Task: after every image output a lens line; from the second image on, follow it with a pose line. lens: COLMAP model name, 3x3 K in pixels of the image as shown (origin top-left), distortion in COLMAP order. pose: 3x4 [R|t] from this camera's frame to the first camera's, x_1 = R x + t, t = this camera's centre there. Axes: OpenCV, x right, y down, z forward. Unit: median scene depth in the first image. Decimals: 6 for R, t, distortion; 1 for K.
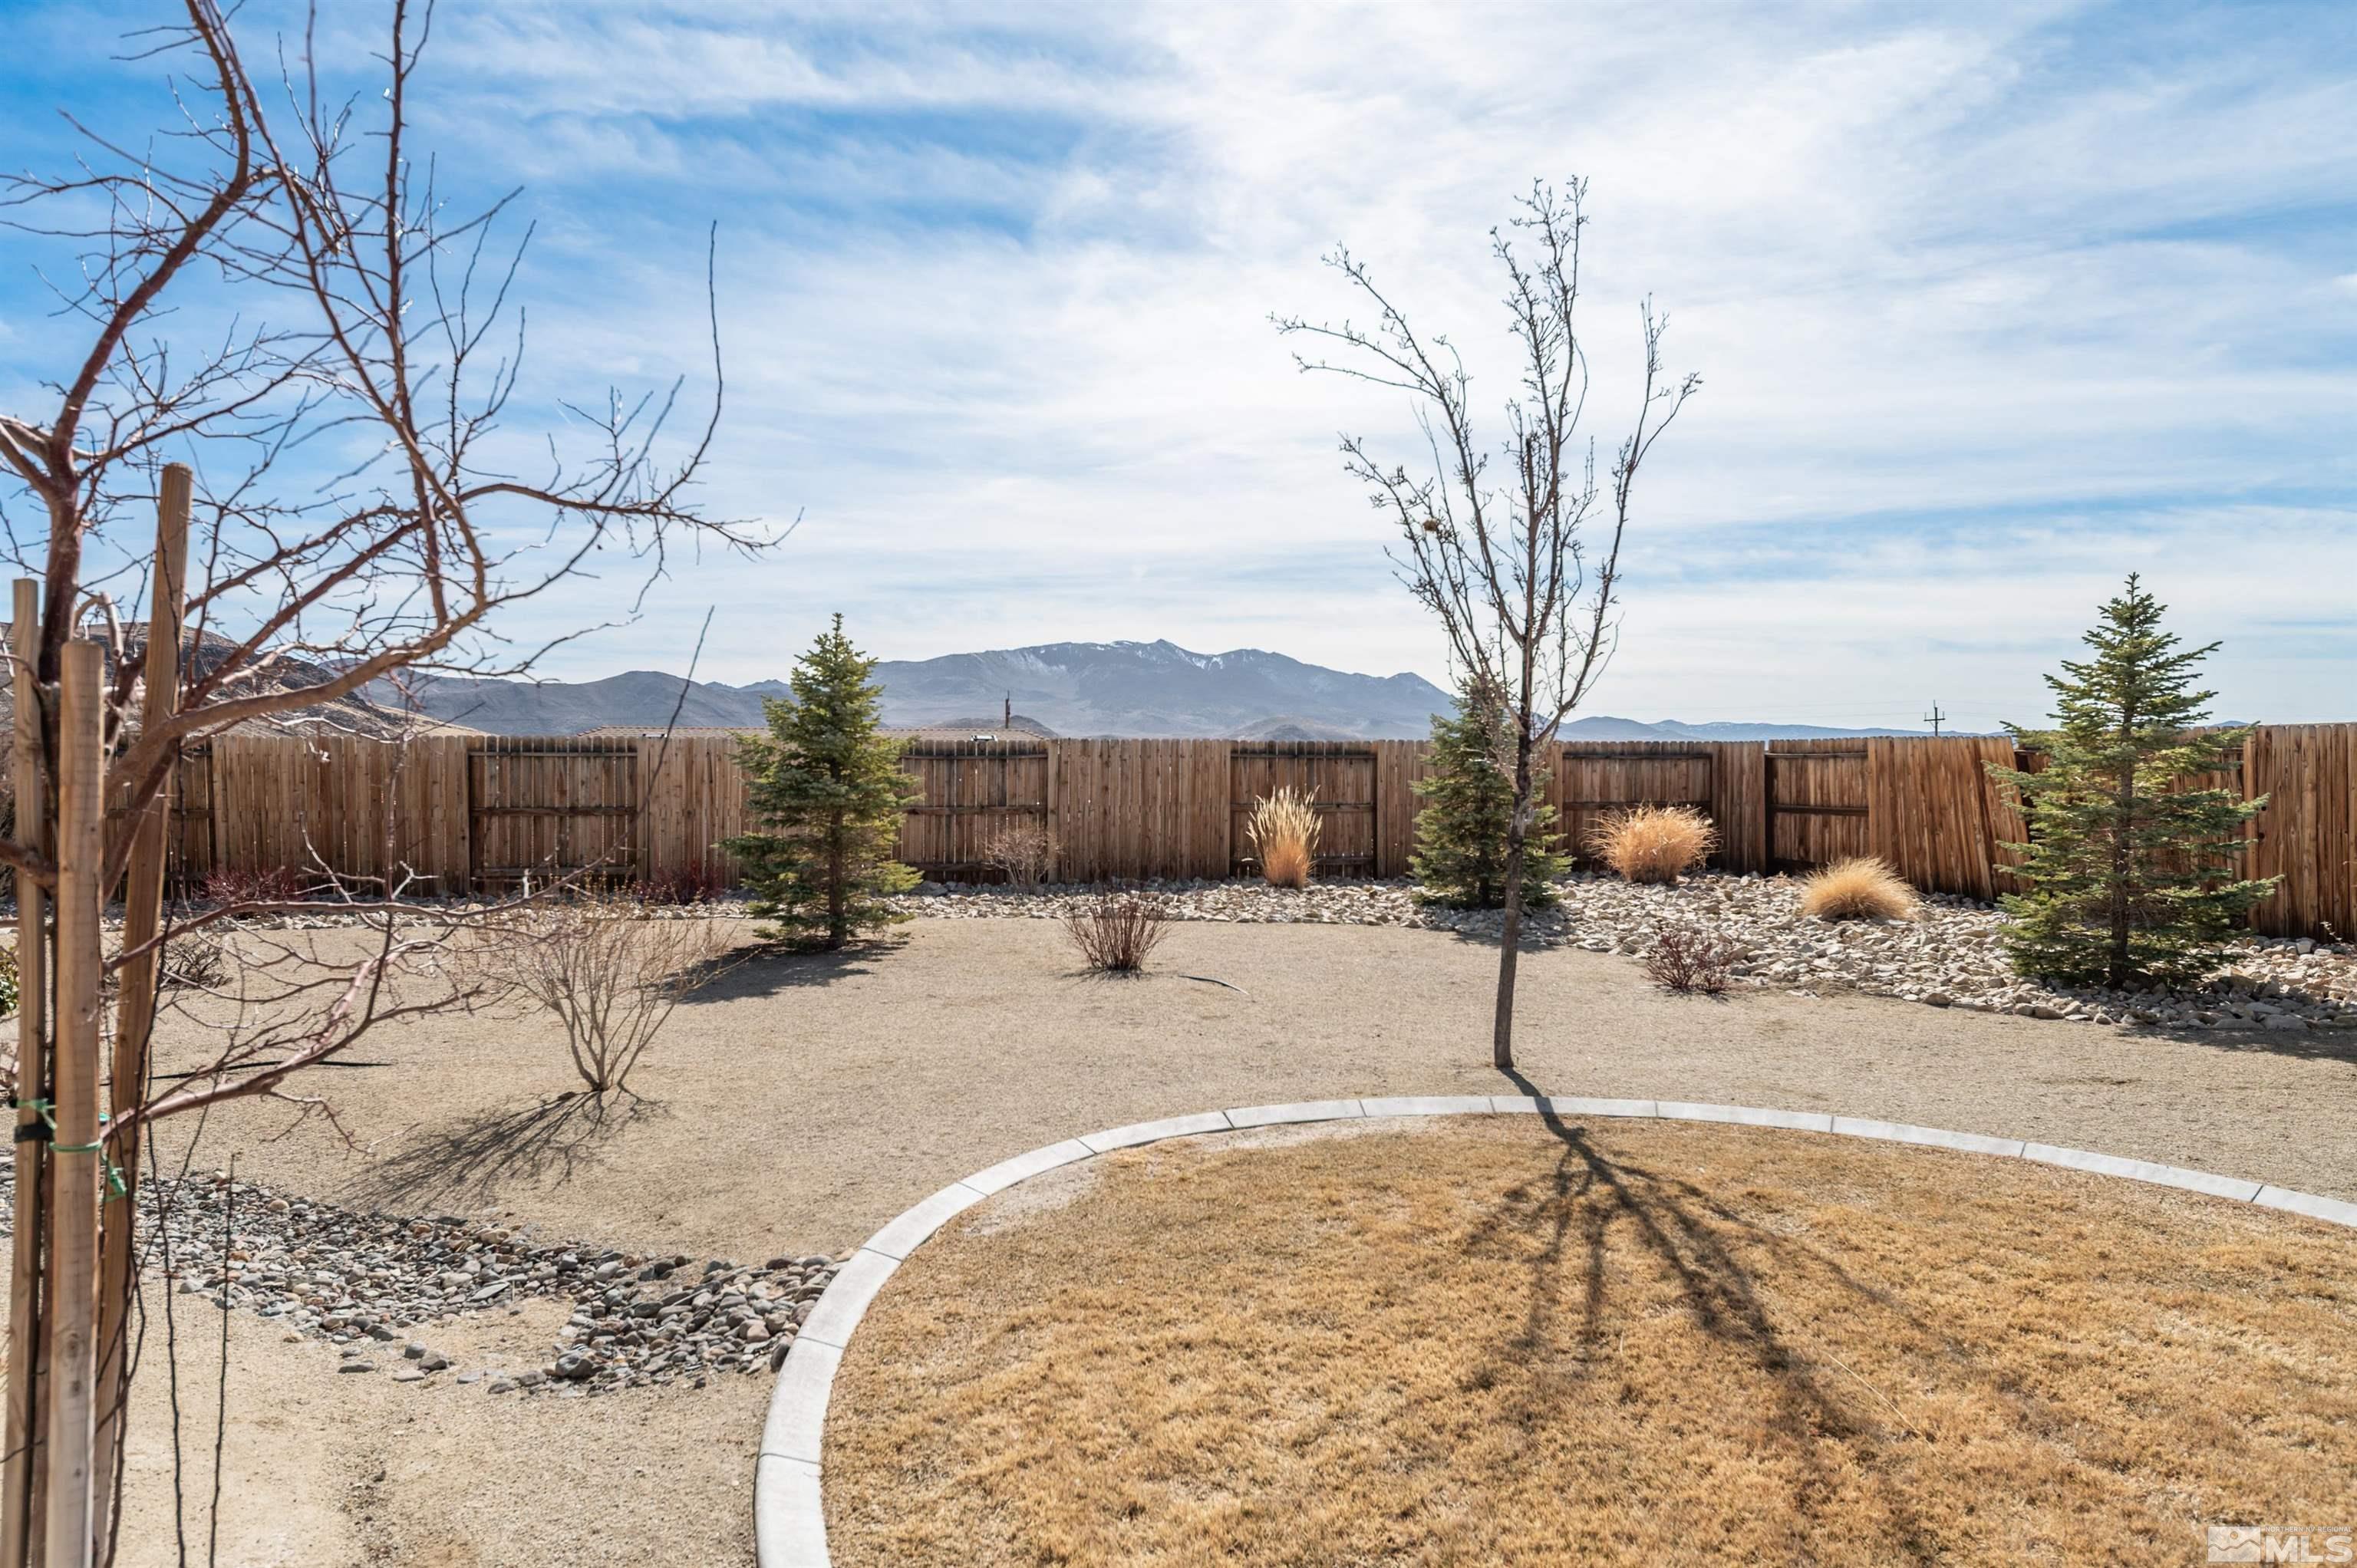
lens RADIAL K [[1493.2, 0, 1168.0], [0, 1493.2, 731.8], [0, 0, 1]] dist [-0.006877, 0.000234]
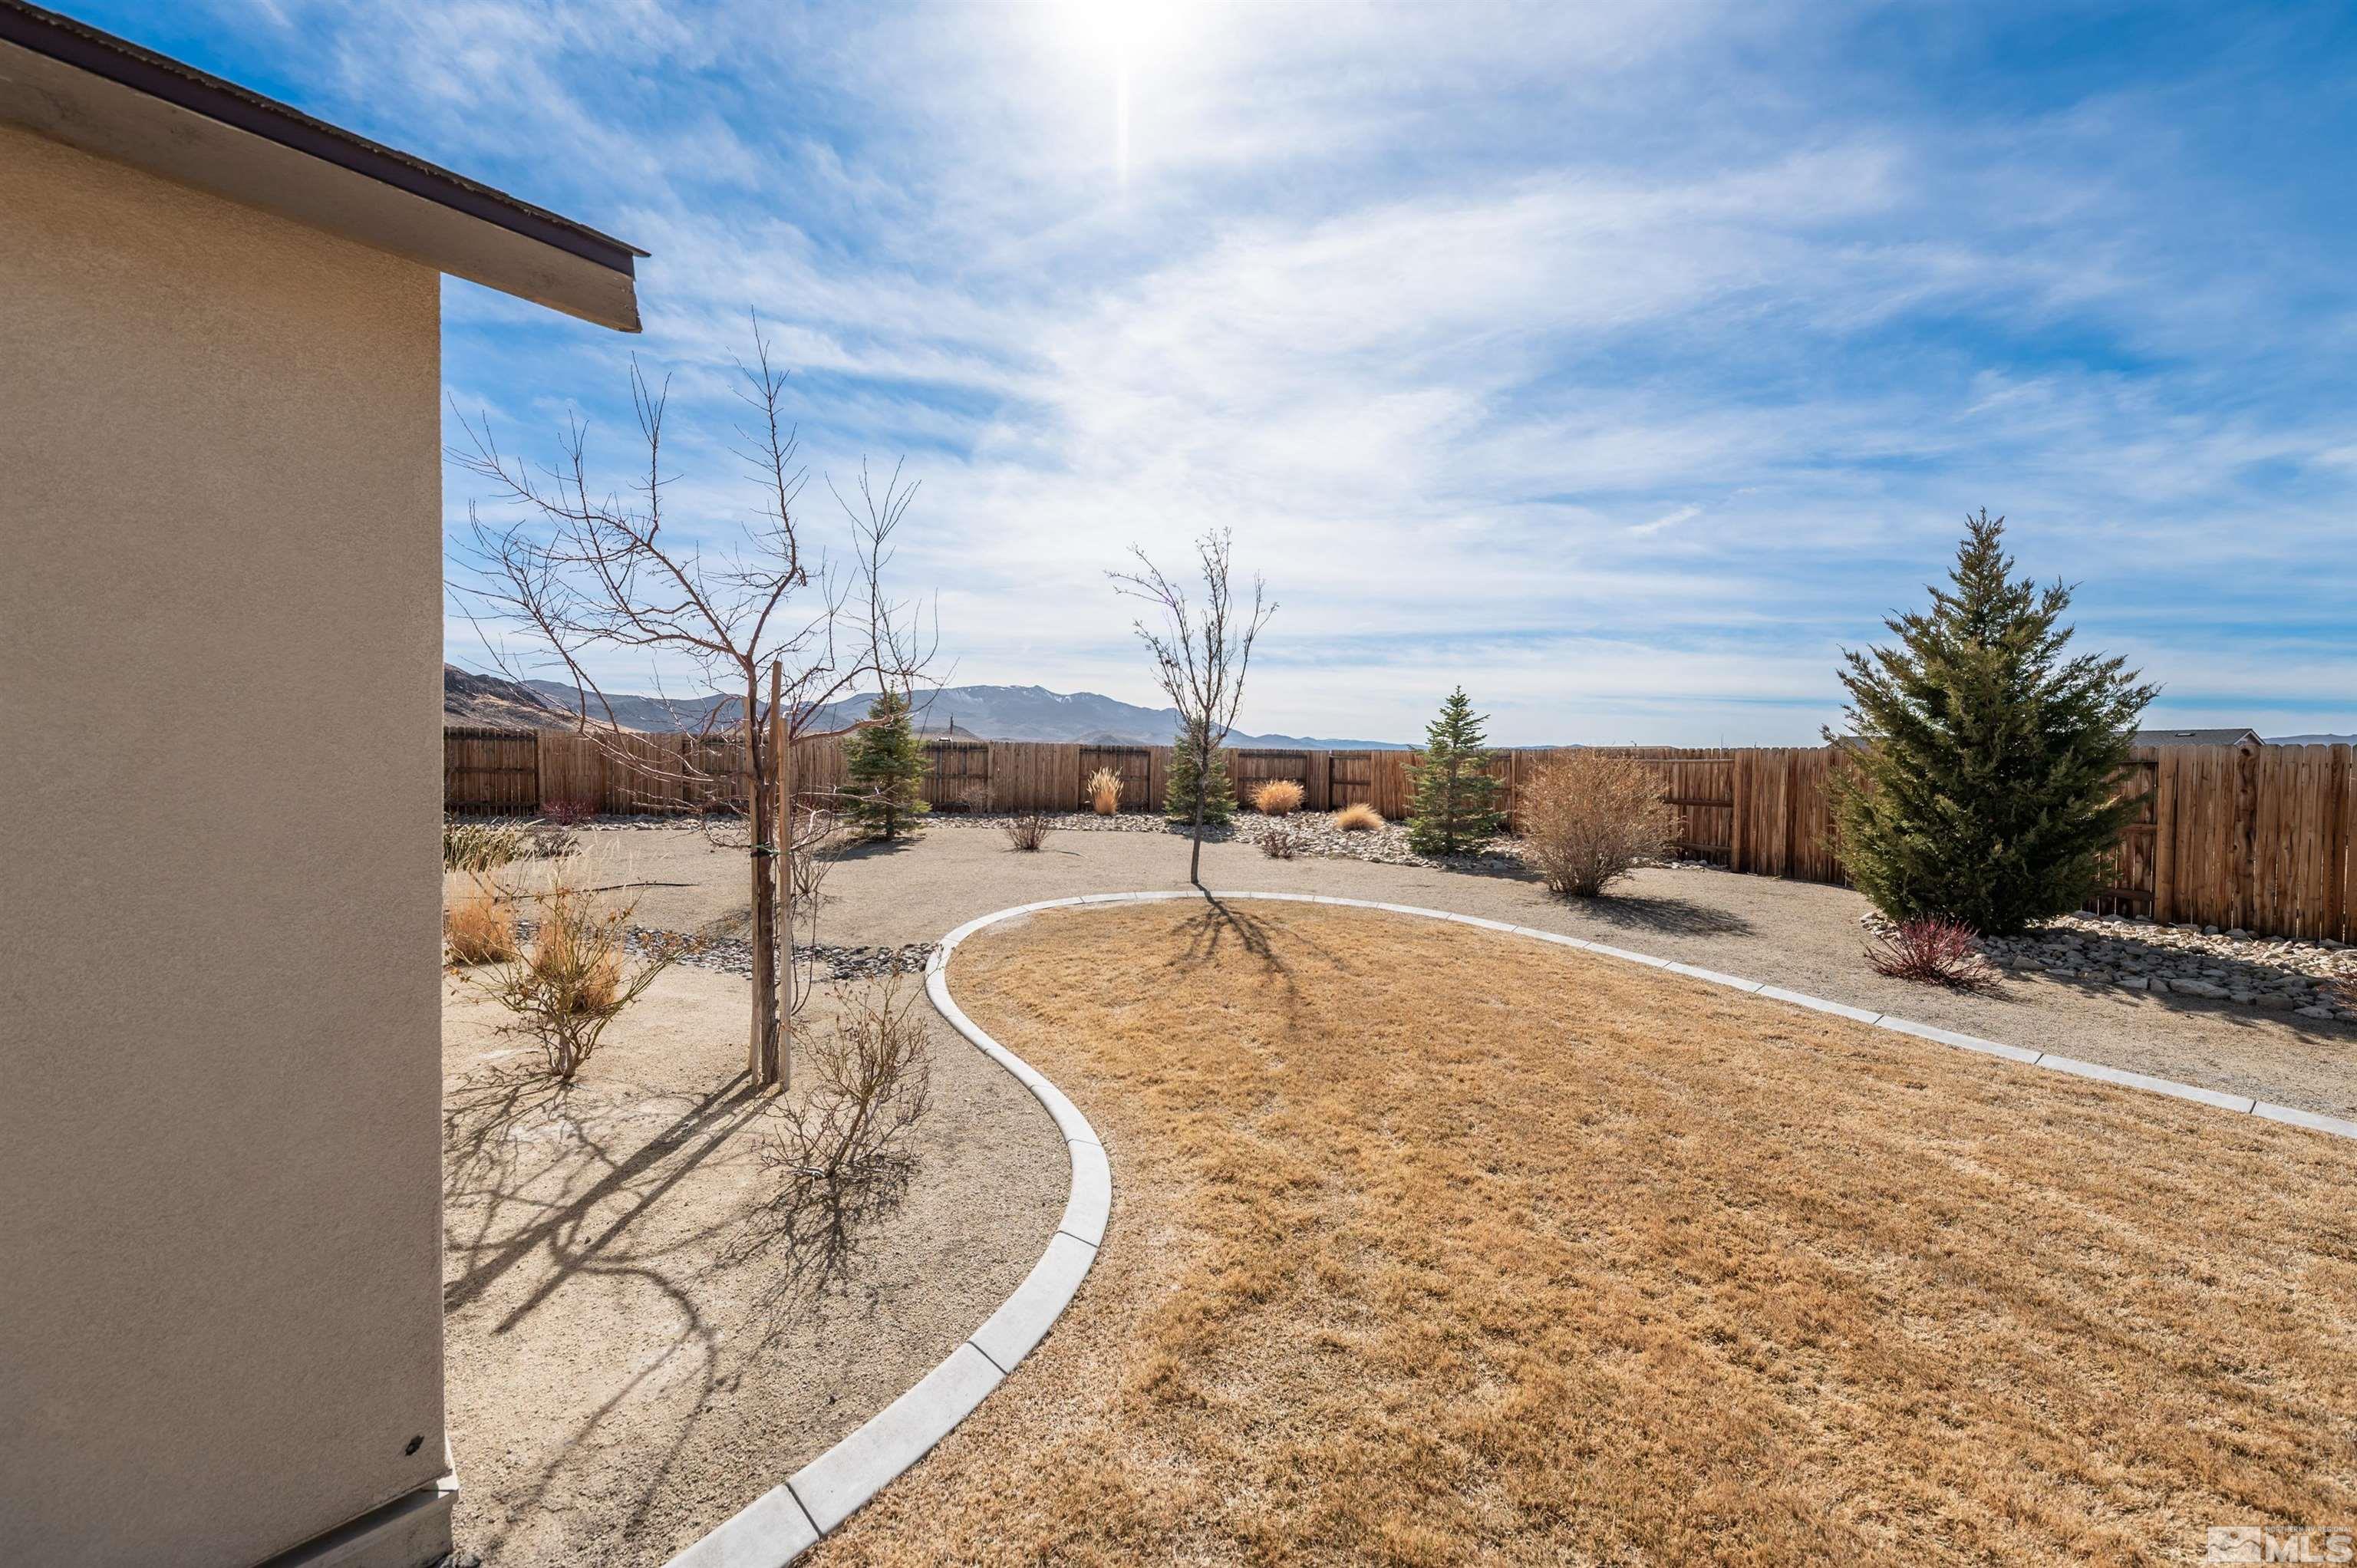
lens RADIAL K [[811.2, 0, 1164.2], [0, 811.2, 784.6], [0, 0, 1]] dist [0.007145, -0.001789]
pose [[0.988487, 0.015418, 0.150517, -0.021241], [-0.023903, 0.998215, 0.054725, -0.005483], [-0.149404, -0.057693, 0.987092, -0.233373]]
